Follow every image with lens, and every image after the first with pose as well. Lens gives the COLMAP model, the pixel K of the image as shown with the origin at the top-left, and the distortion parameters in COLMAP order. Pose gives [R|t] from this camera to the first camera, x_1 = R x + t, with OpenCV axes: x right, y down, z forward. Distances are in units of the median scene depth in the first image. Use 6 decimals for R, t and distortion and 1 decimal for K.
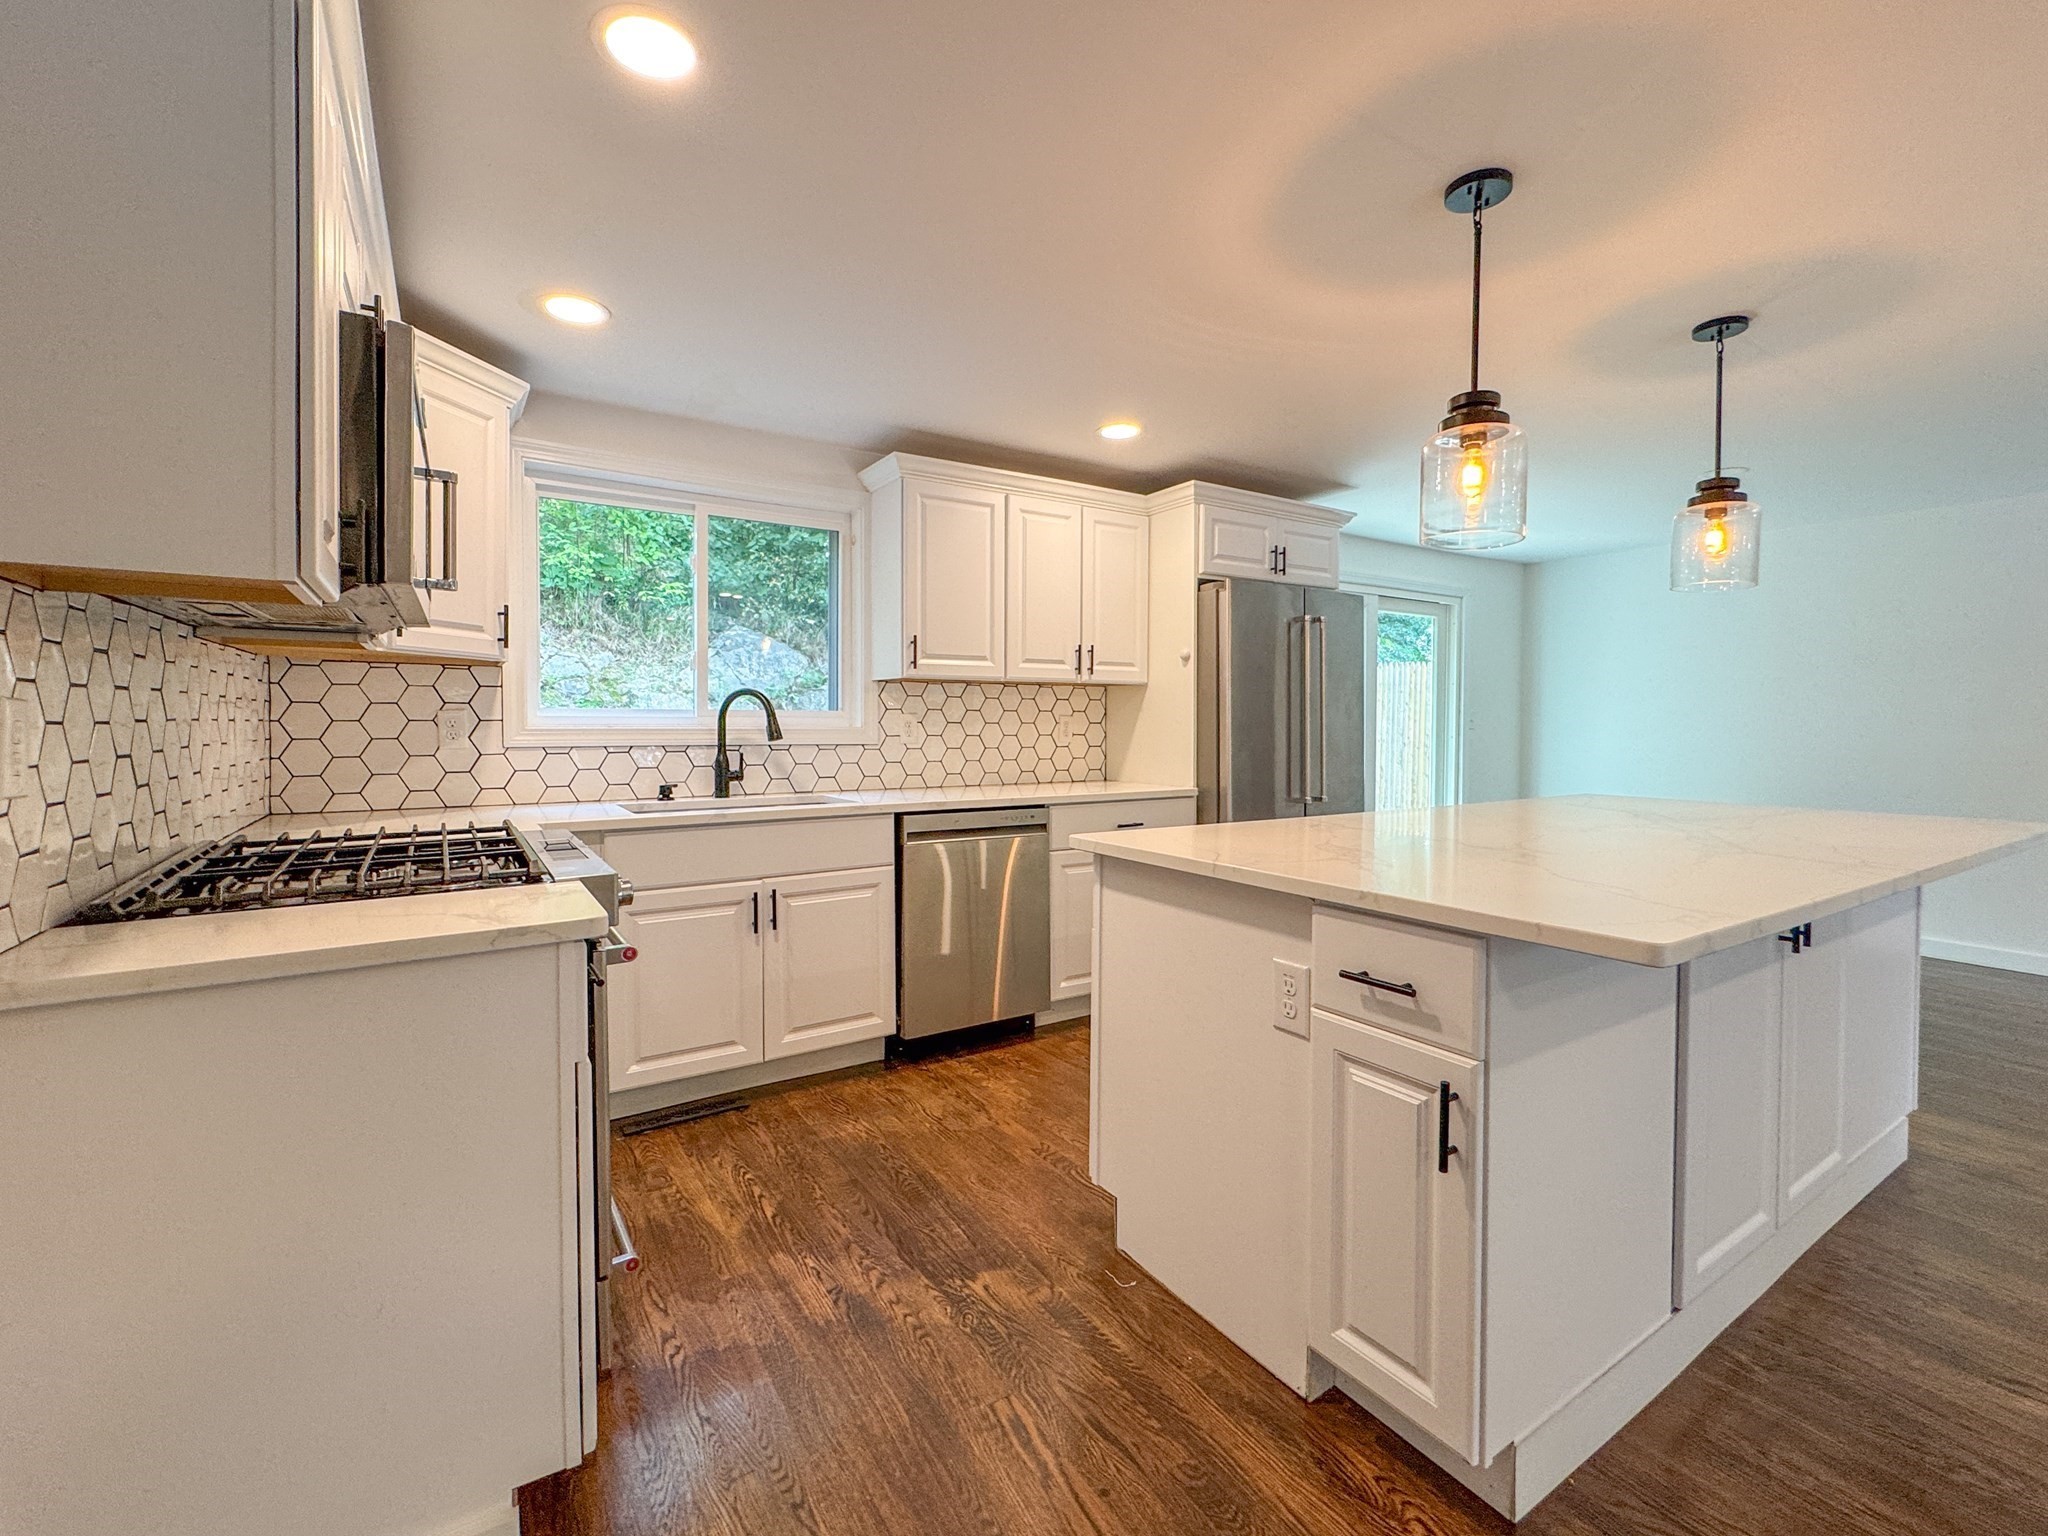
lens RADIAL K [[893.0, 0, 1036.3], [0, 893.0, 732.3], [0, 0, 1]] dist [-0.001544, -0.000080]
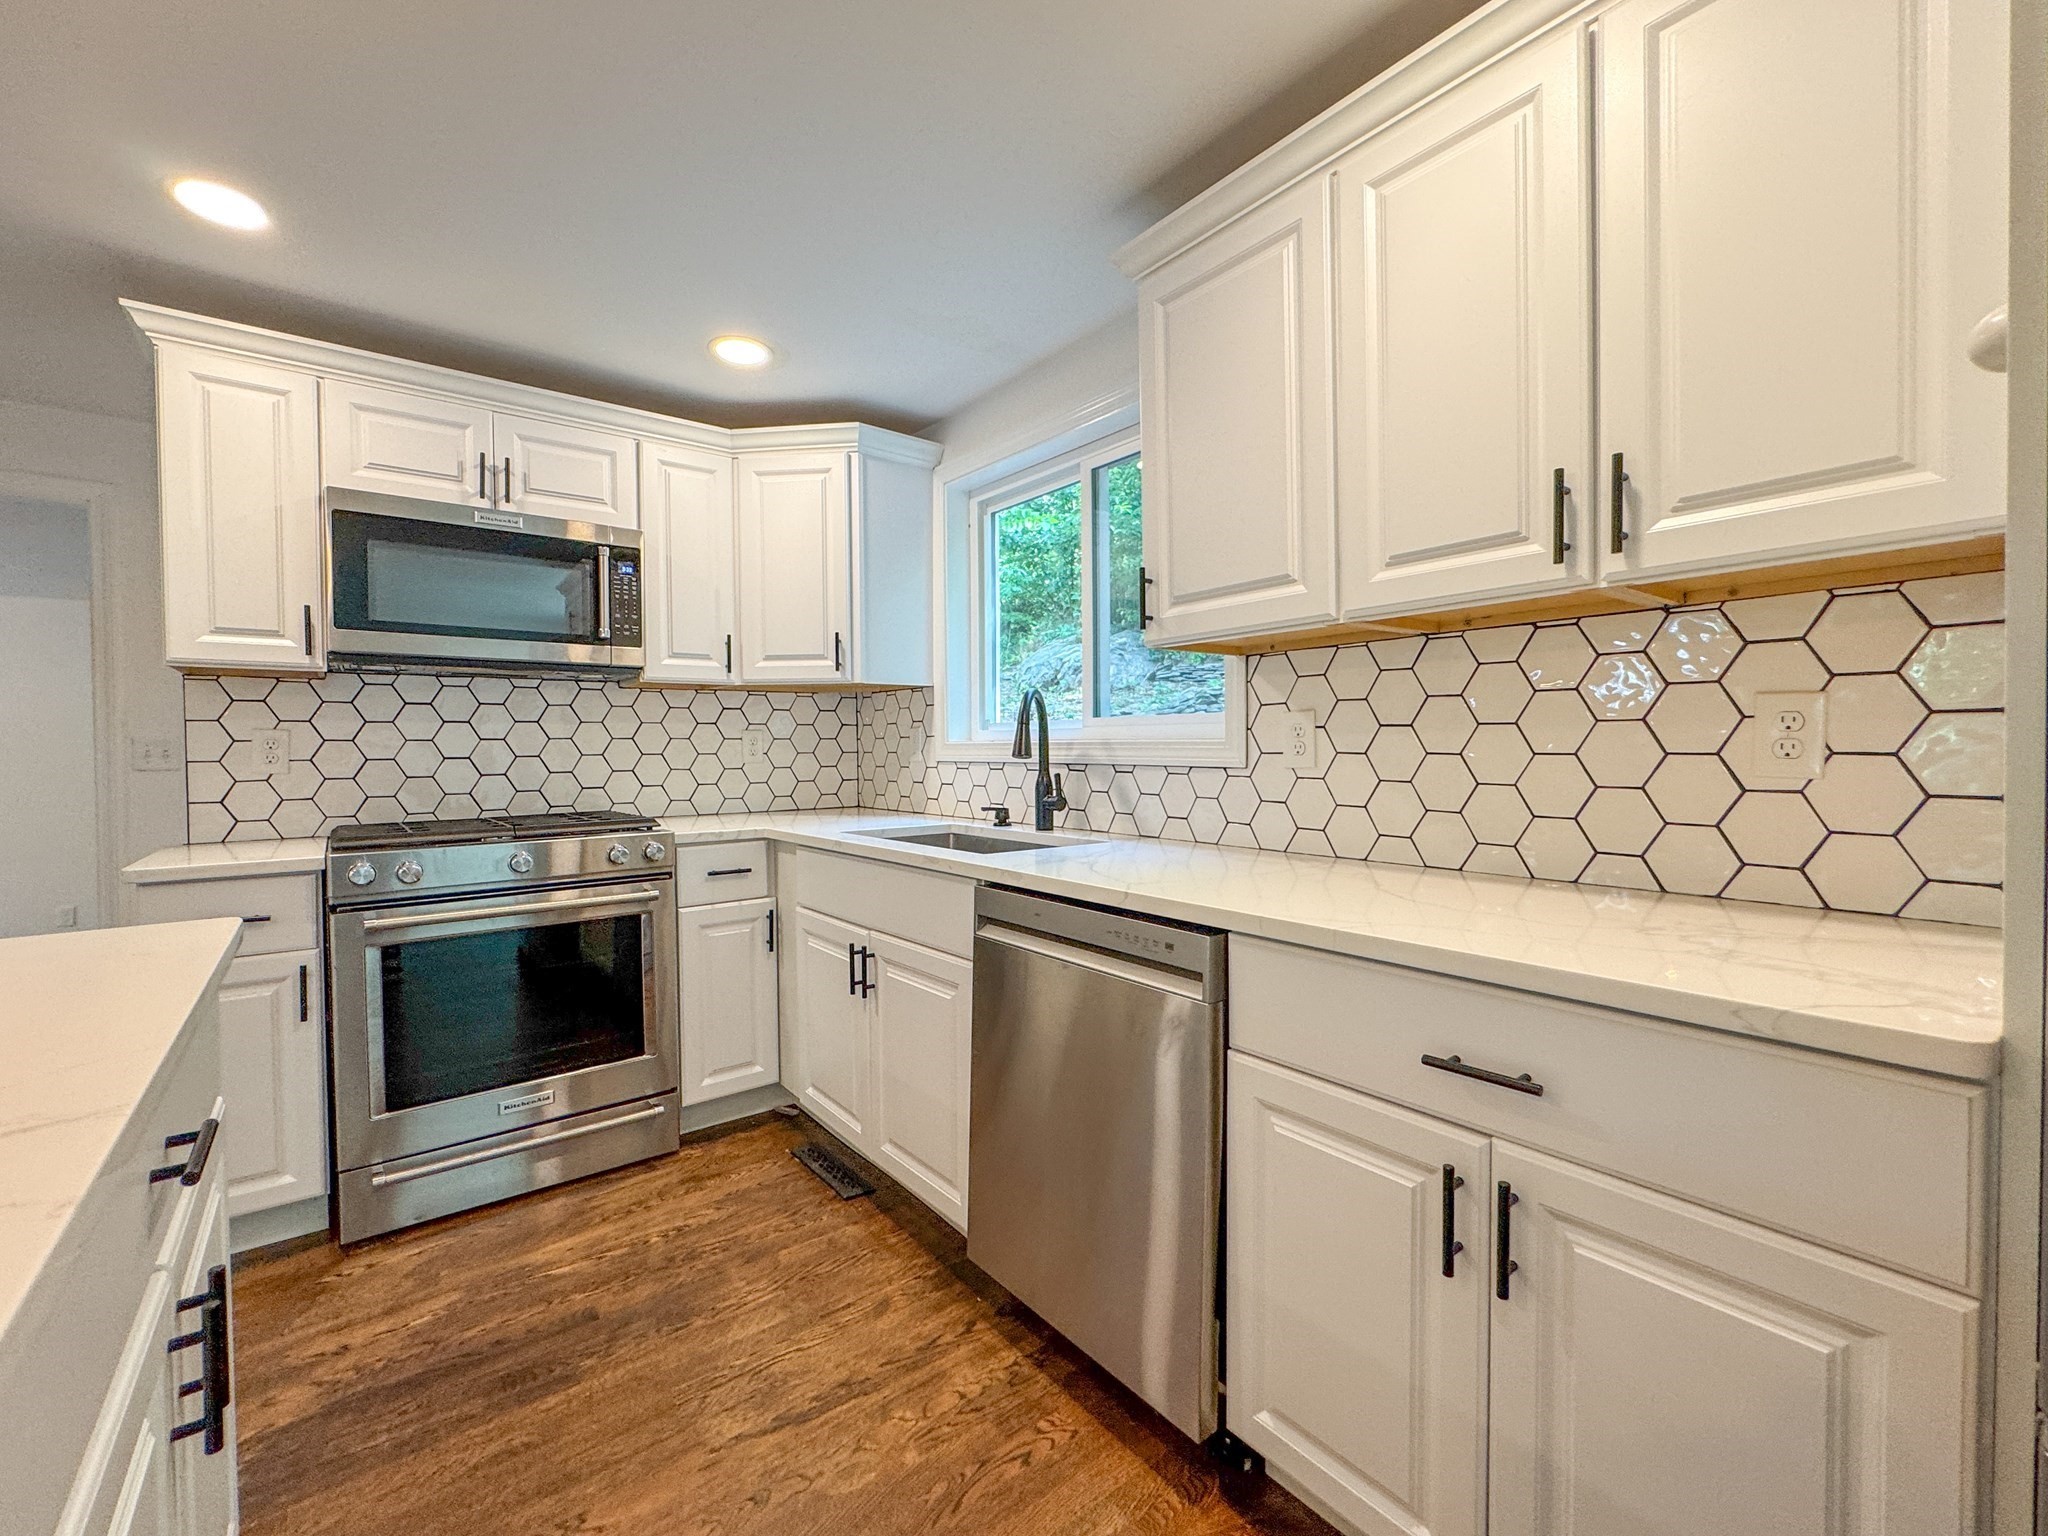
lens RADIAL K [[858.6, 0, 1012.8], [0, 858.6, 761.1], [0, 0, 1]] dist [0.000384, 0.000184]
pose [[0.080753, 0.014340, -0.996631, 0.377766], [-0.001855, 0.999897, 0.014237, 0.002008], [0.996732, 0.000699, 0.080772, 0.868140]]
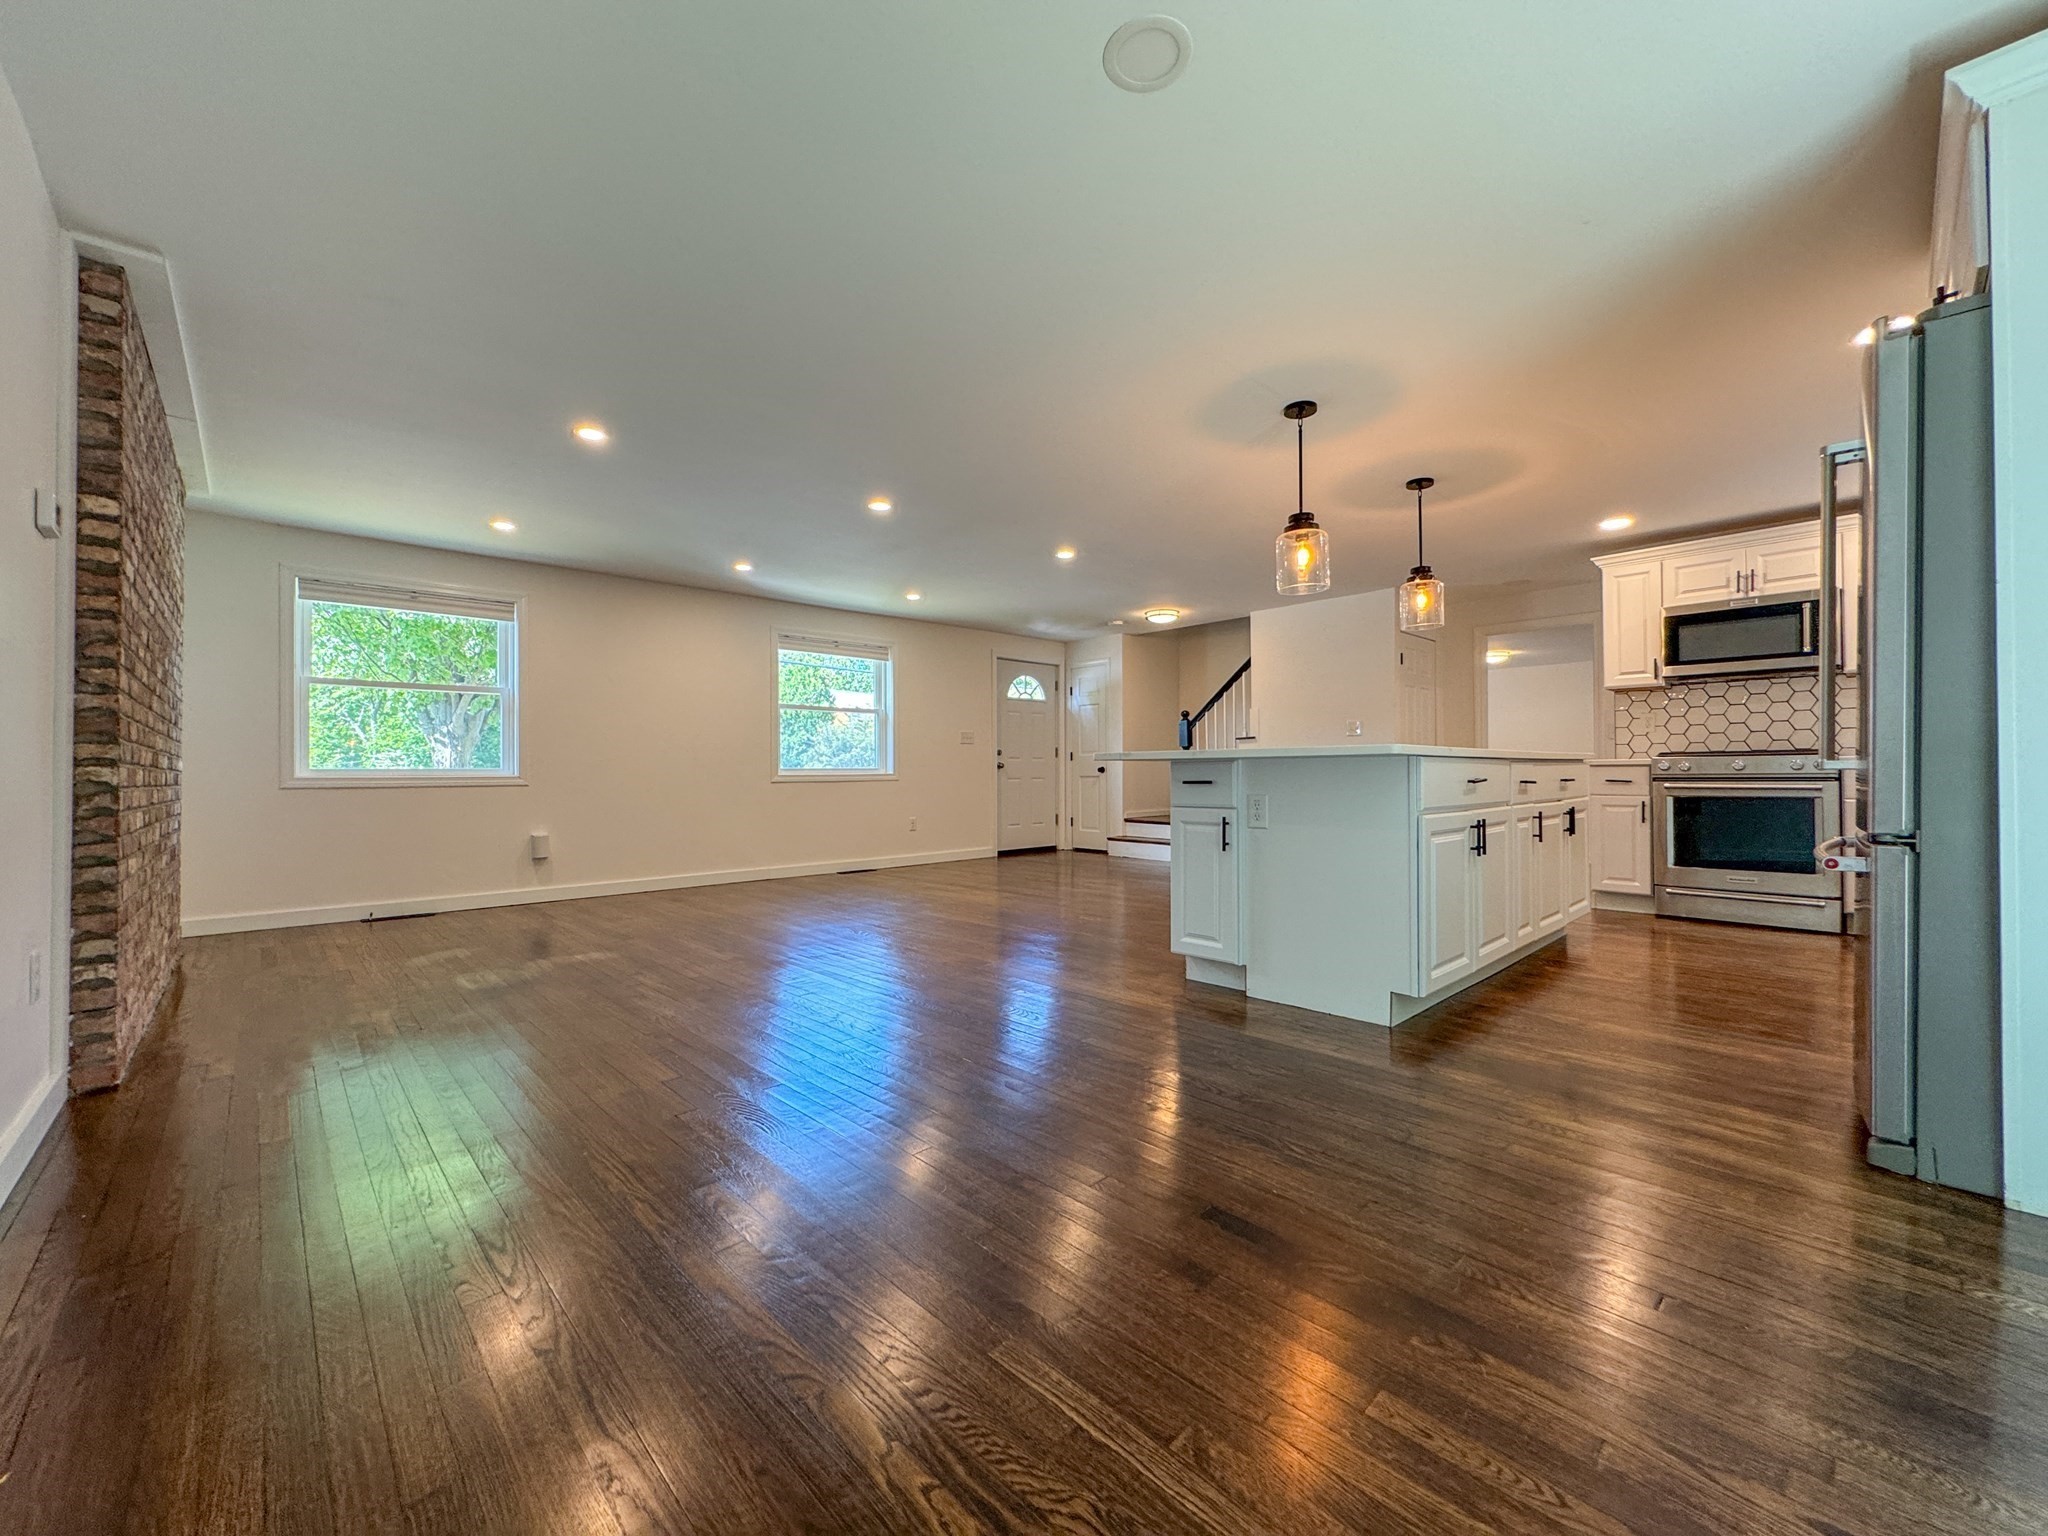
lens RADIAL K [[820.2, 0, 1024.0], [0, 820.2, 768.0], [0, 0, 1]] dist [-0.002067, -0.000050]
pose [[-0.983841, 0.001819, -0.179034, 1.052624], [0.001266, 0.999994, 0.003204, 0.083598], [0.179038, 0.002925, -0.983838, 1.619036]]
